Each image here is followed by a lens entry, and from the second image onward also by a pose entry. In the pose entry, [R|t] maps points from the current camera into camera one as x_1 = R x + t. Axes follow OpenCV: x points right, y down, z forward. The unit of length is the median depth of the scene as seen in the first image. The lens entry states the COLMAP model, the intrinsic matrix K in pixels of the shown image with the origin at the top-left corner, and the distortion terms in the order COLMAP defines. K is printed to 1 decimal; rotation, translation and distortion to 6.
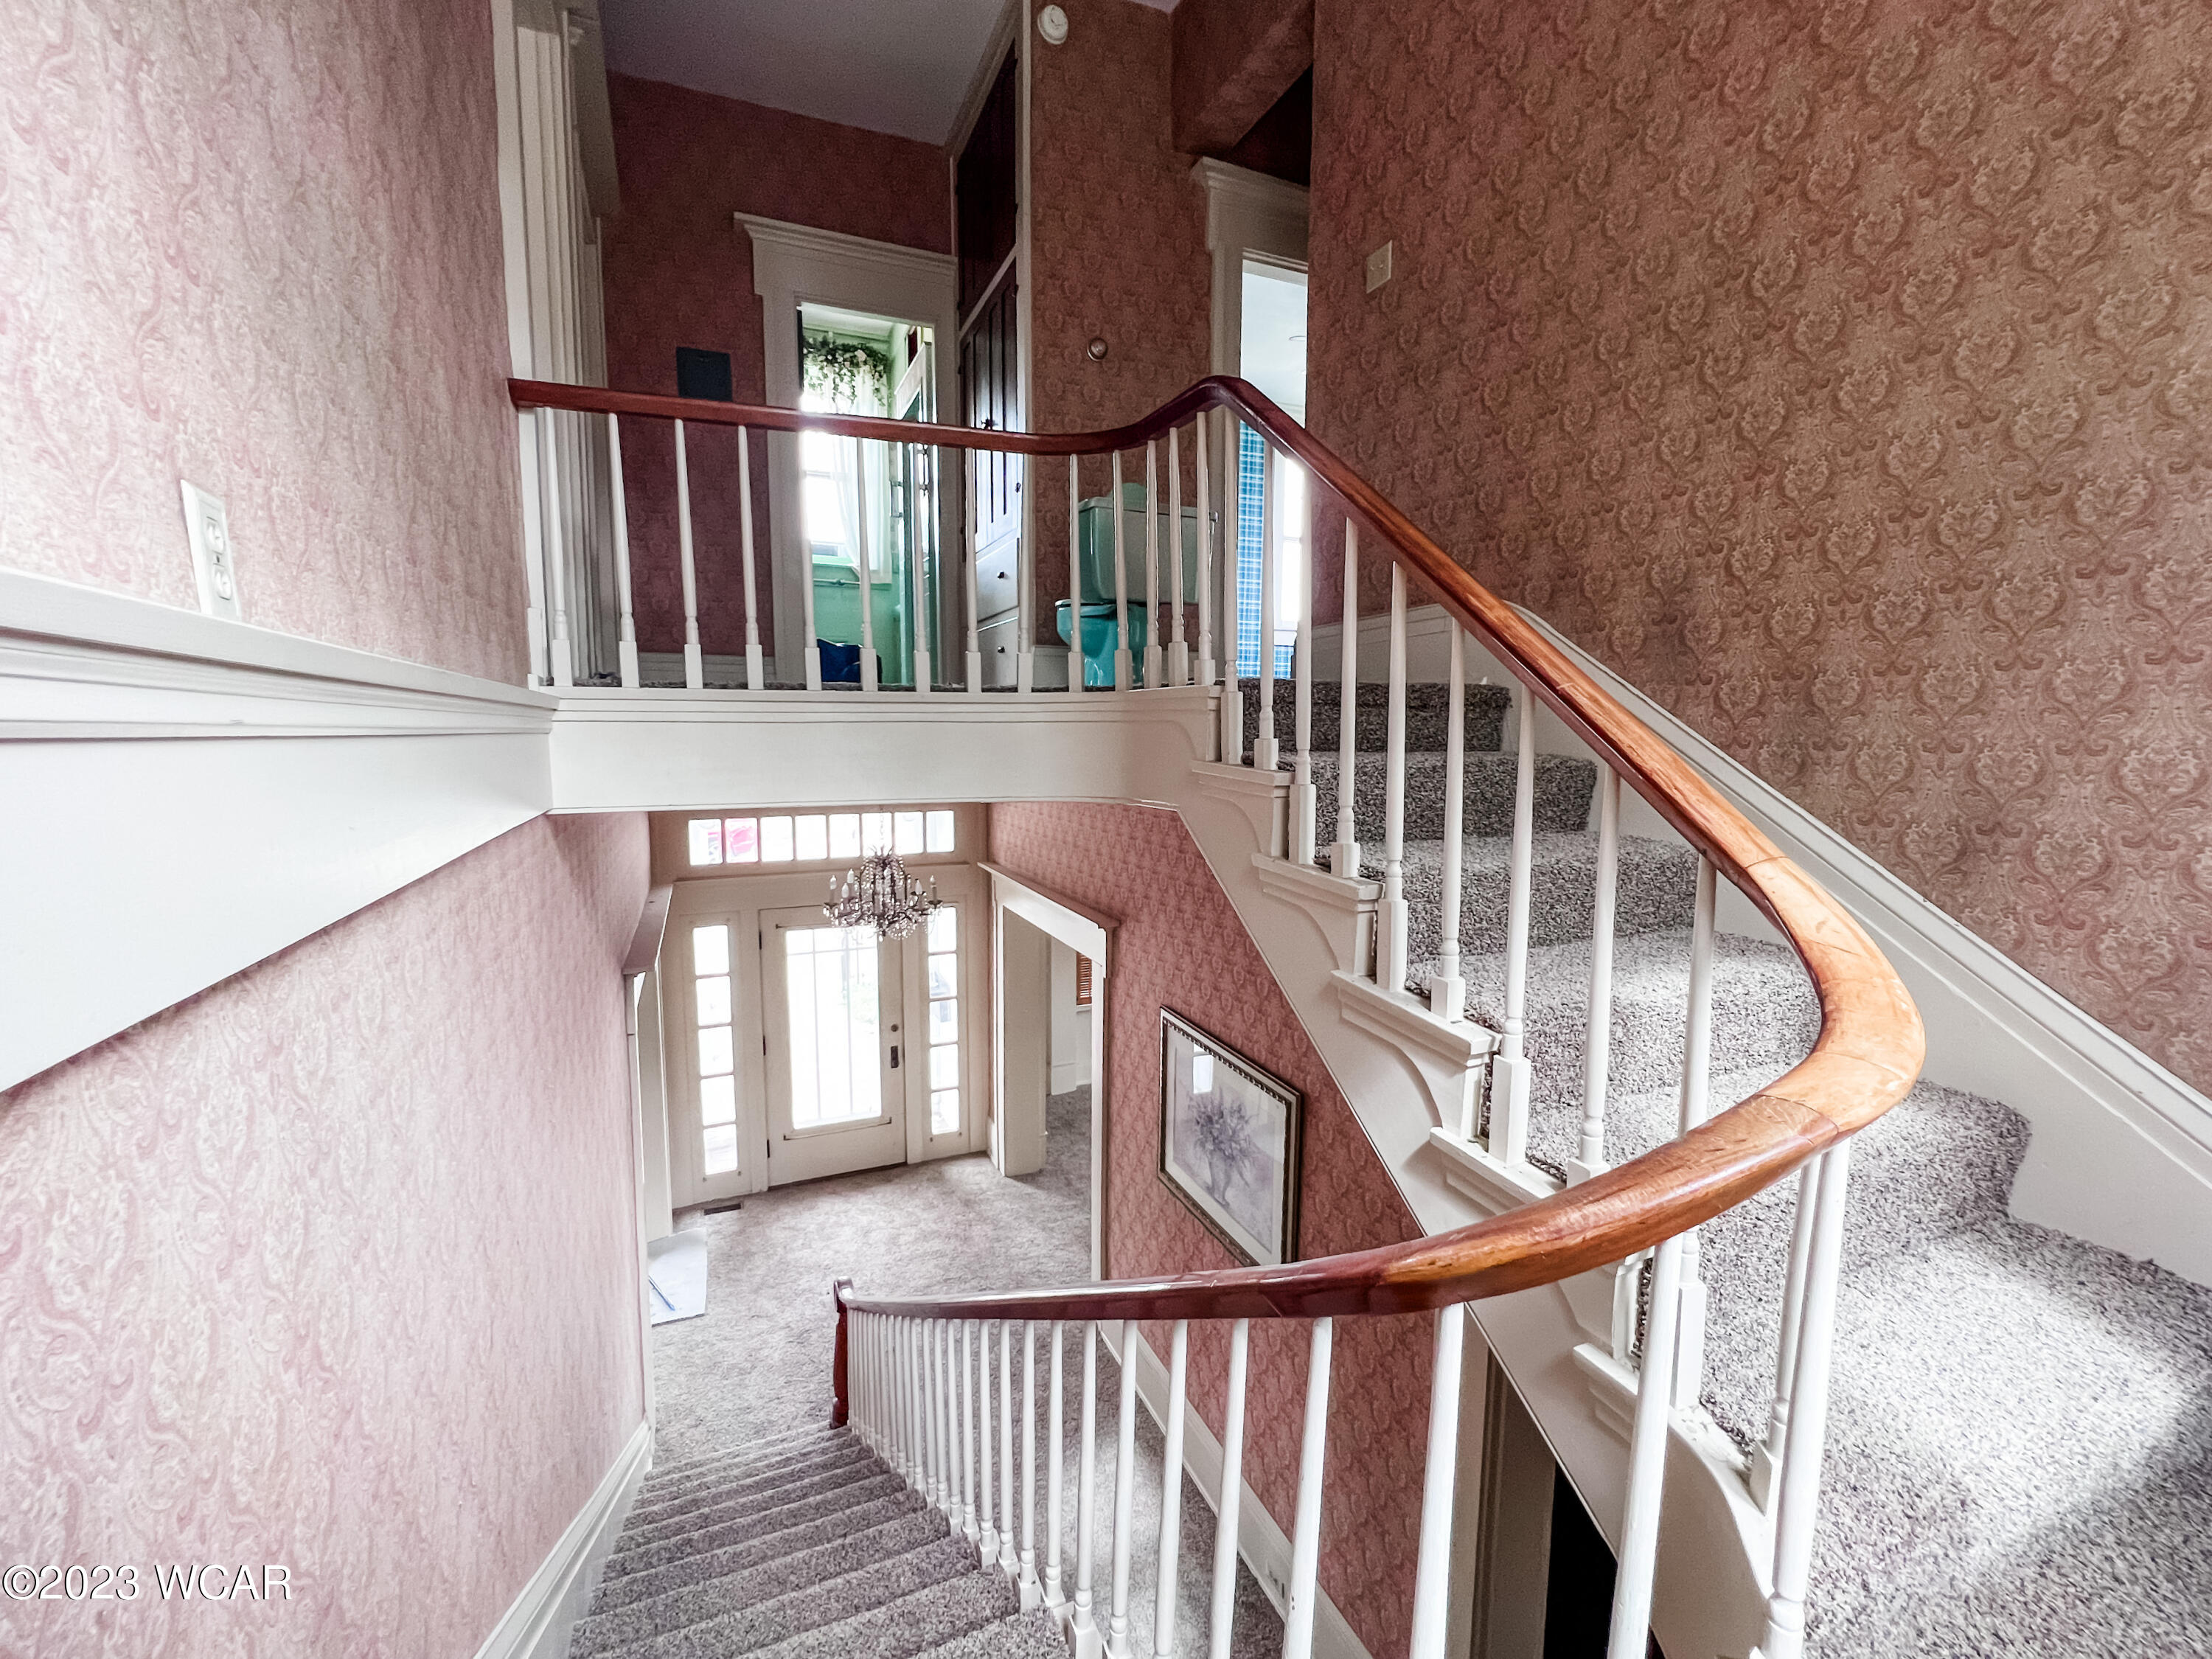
lens RADIAL K [[909.2, 0, 1113.3], [0, 909.2, 849.7], [0, 0, 1]] dist [0.013790, -0.007521]
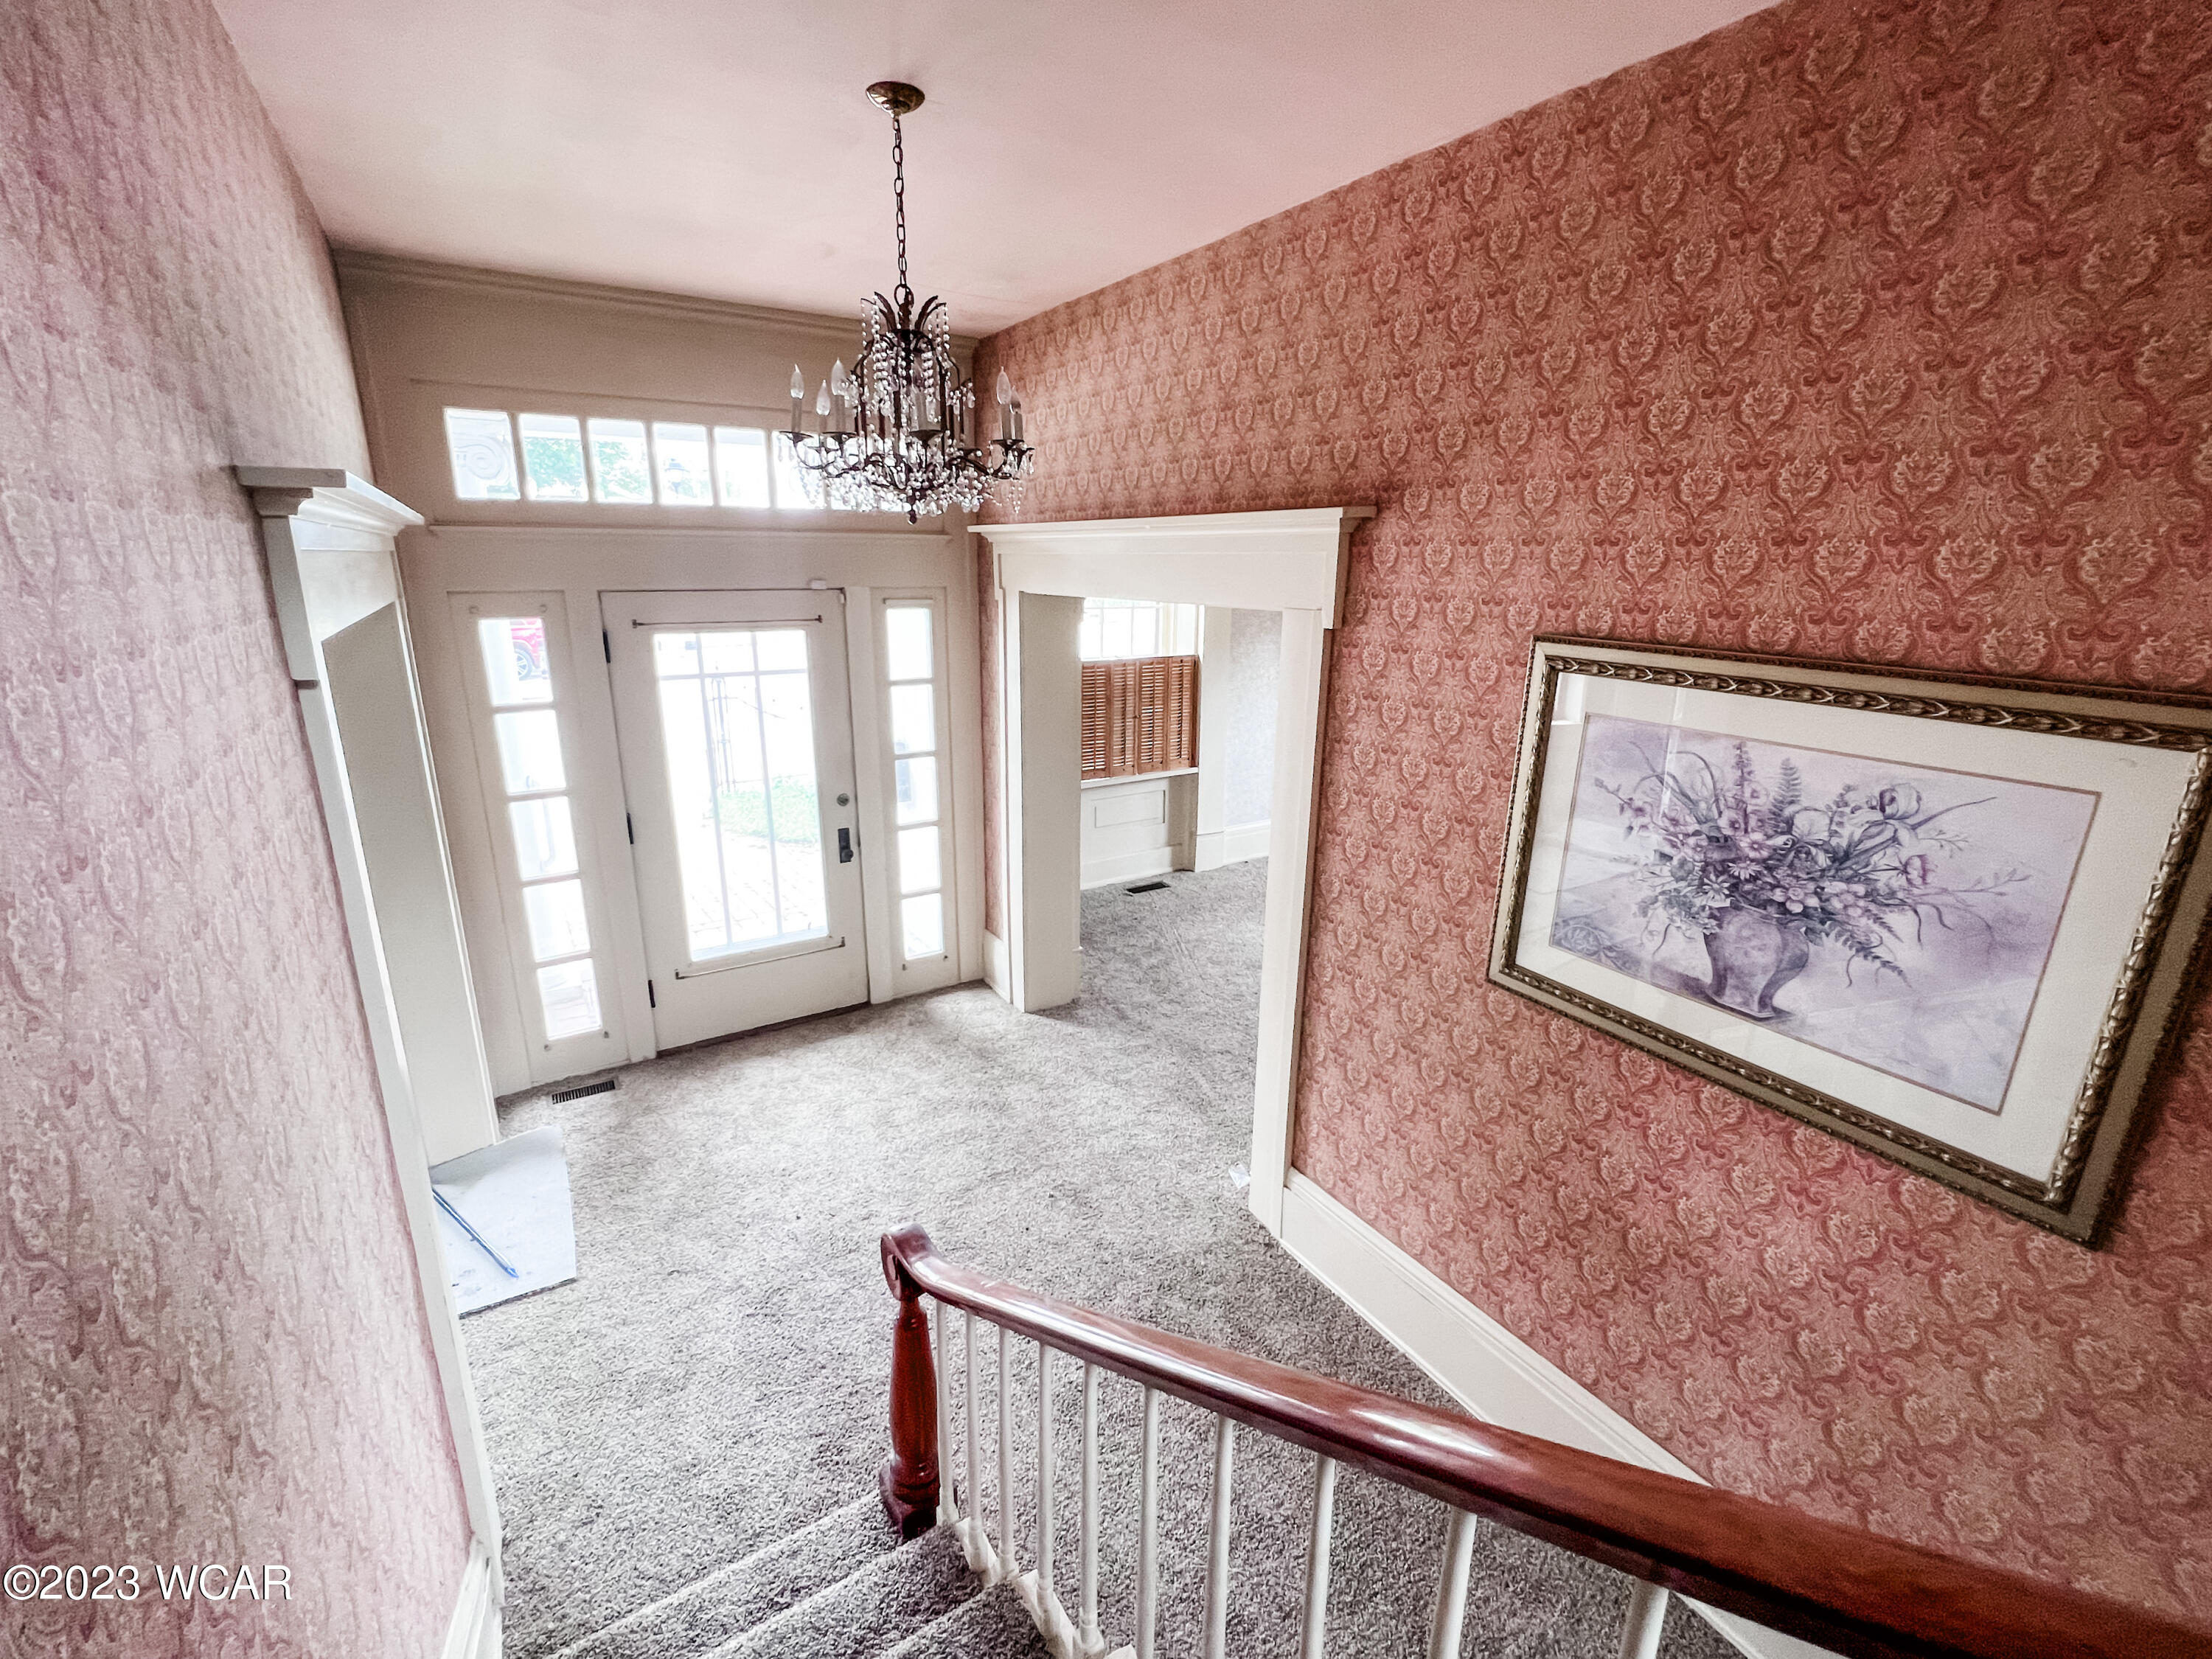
lens RADIAL K [[934.0, 0, 1106.0], [0, 934.0, 829.5], [0, 0, 1]] dist [0.001889, 0.000583]
pose [[0.988537, -0.037358, 0.146285, -0.162742], [0.015088, 0.988497, 0.150484, 0.127542], [-0.150224, -0.146552, 0.977730, 0.350328]]
